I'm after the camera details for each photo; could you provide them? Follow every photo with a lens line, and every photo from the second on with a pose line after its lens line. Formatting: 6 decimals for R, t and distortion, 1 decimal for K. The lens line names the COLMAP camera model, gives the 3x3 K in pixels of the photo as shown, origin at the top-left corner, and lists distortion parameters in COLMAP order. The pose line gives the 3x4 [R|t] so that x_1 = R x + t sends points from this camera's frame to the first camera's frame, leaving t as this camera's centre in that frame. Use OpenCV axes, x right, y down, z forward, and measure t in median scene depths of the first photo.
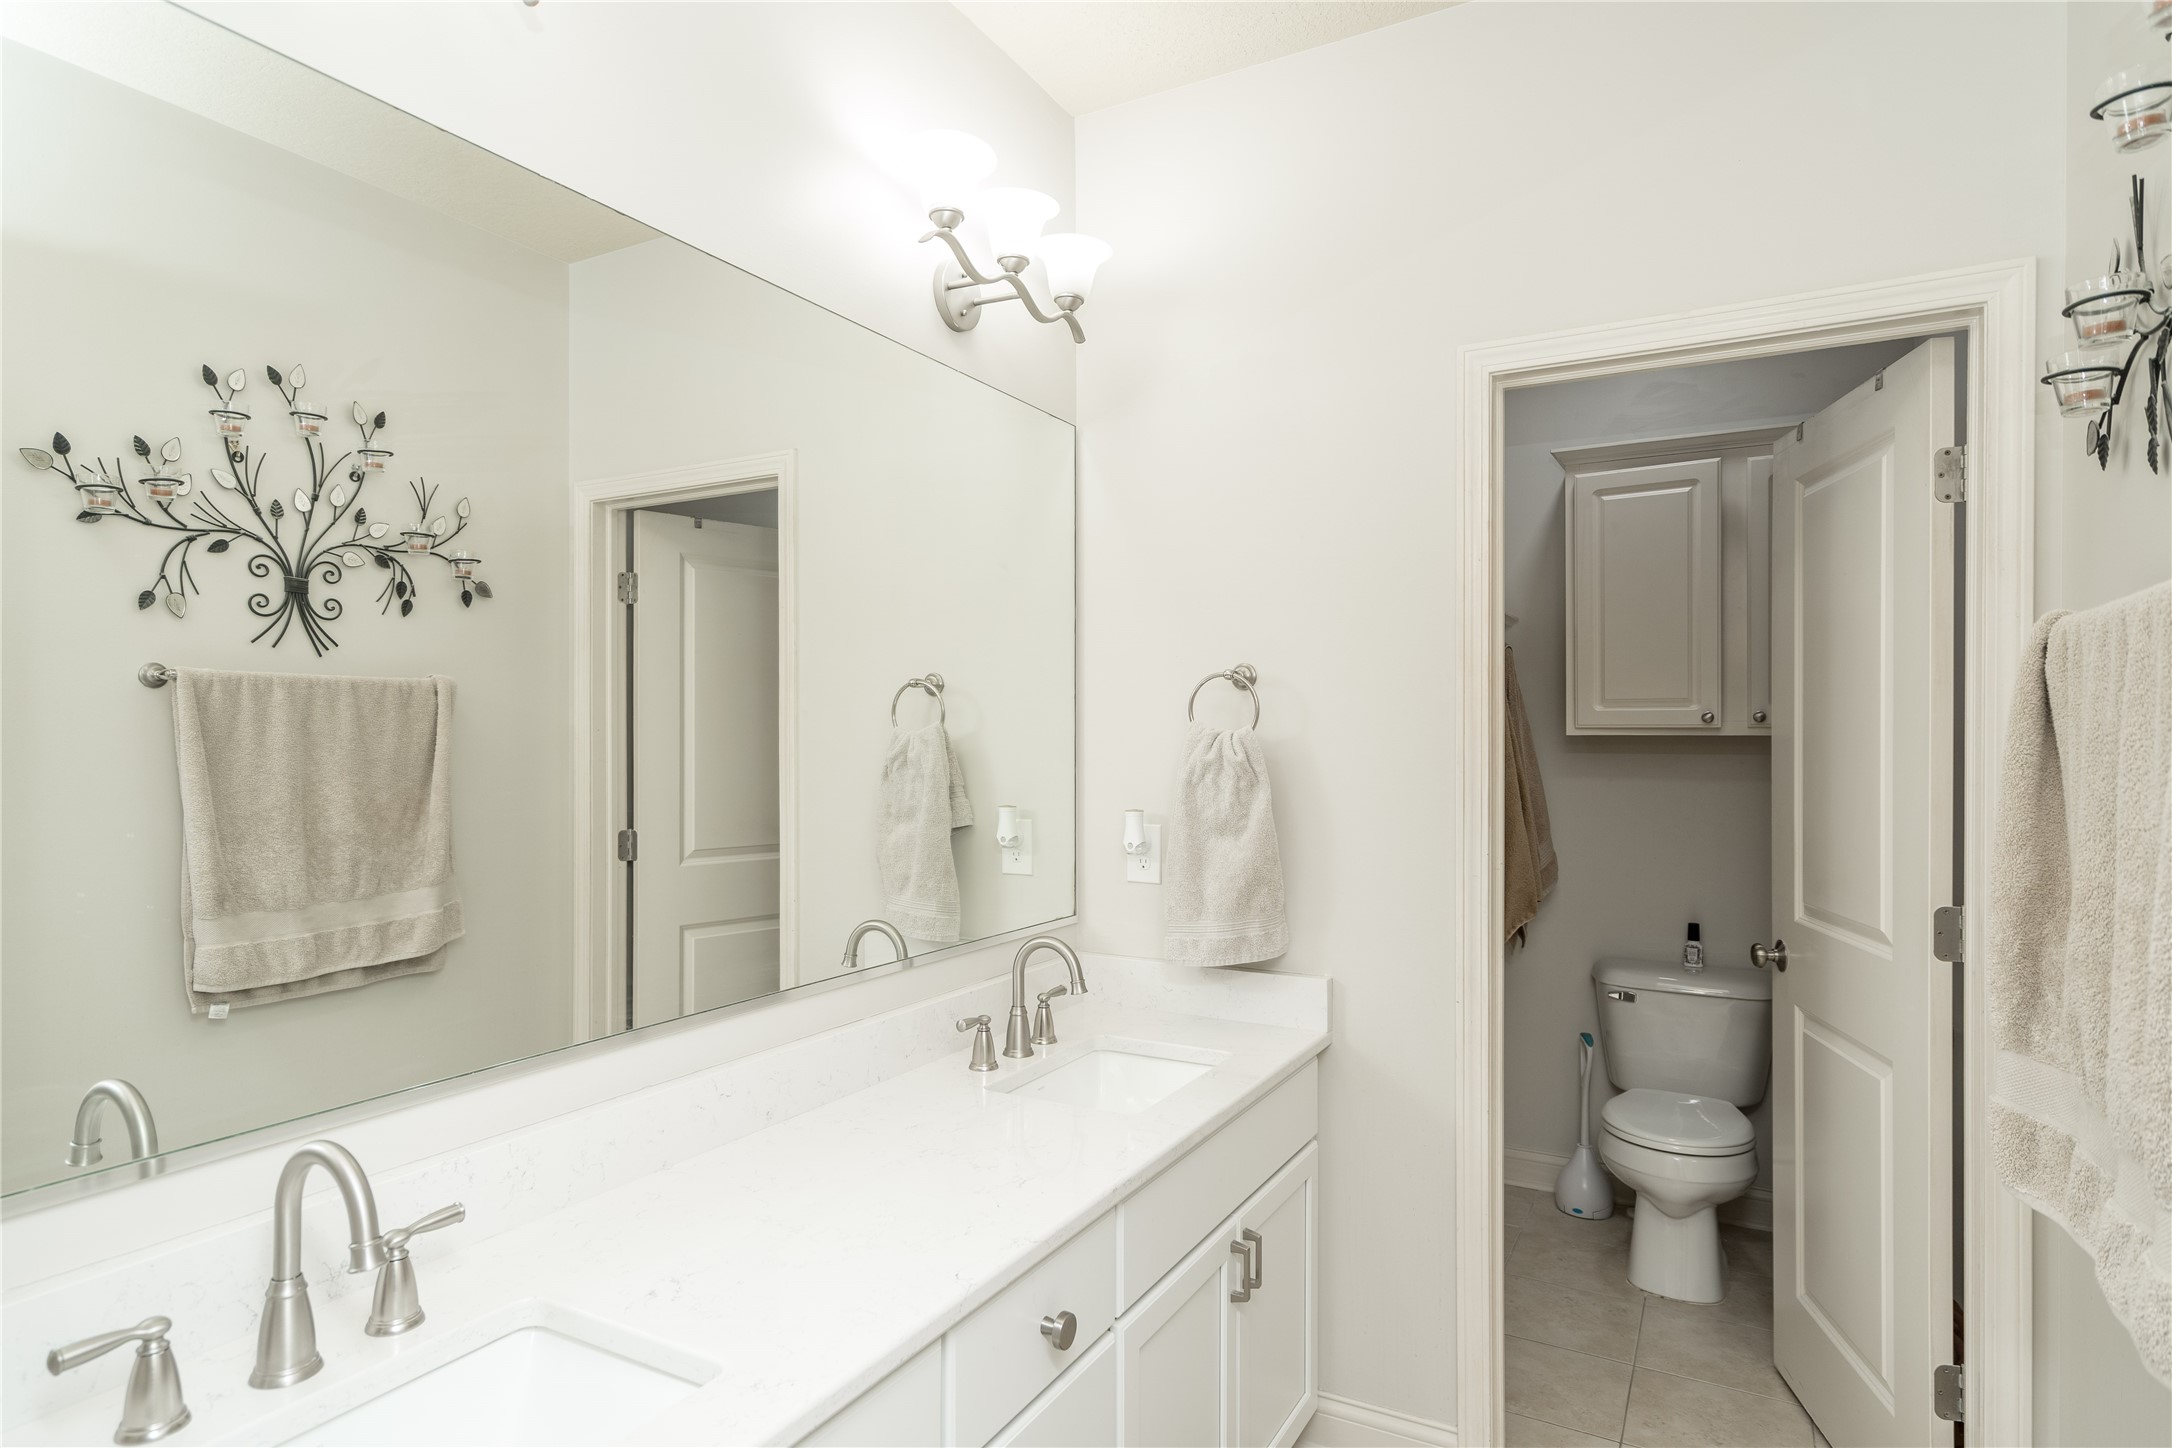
lens RADIAL K [[1187.5, 0, 1078.5], [0, 1187.5, 736.0], [0, 0, 1]] dist [0.011370, -0.001478]
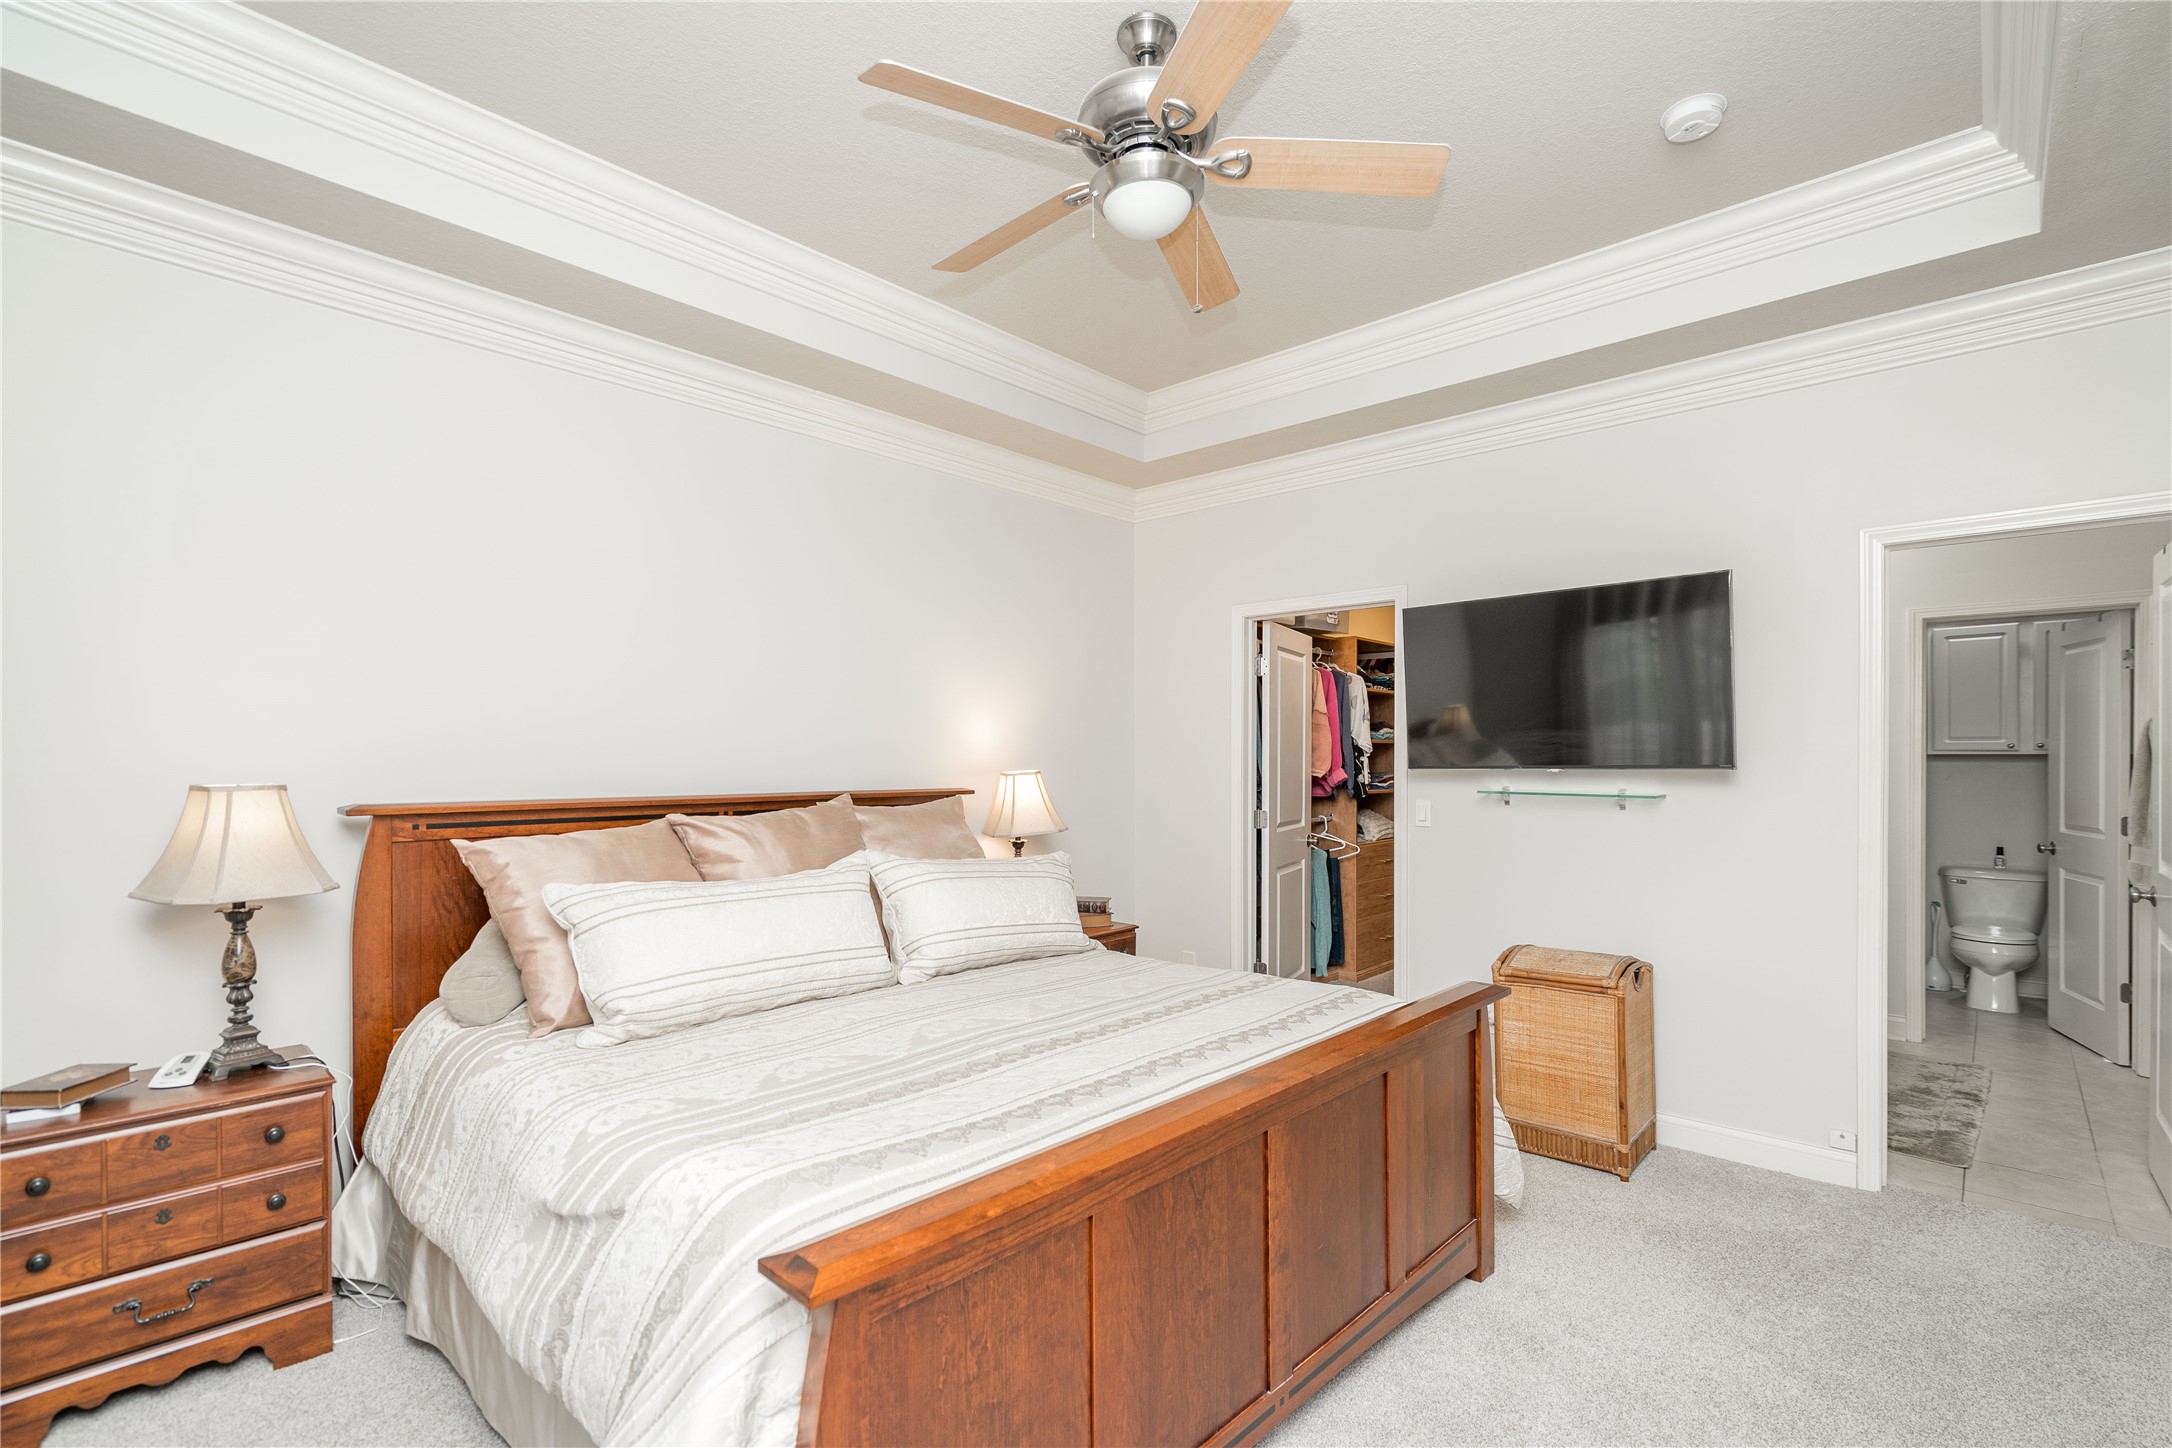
lens RADIAL K [[986.0, 0, 1065.9], [0, 986.0, 742.0], [0, 0, 1]] dist [-0.002071, 0.002100]
pose [[0.968137, 0.006390, -0.250341, -0.699132], [-0.008571, 0.999934, -0.007624, 0.006536], [0.250275, 0.009527, 0.968128, -1.184222]]
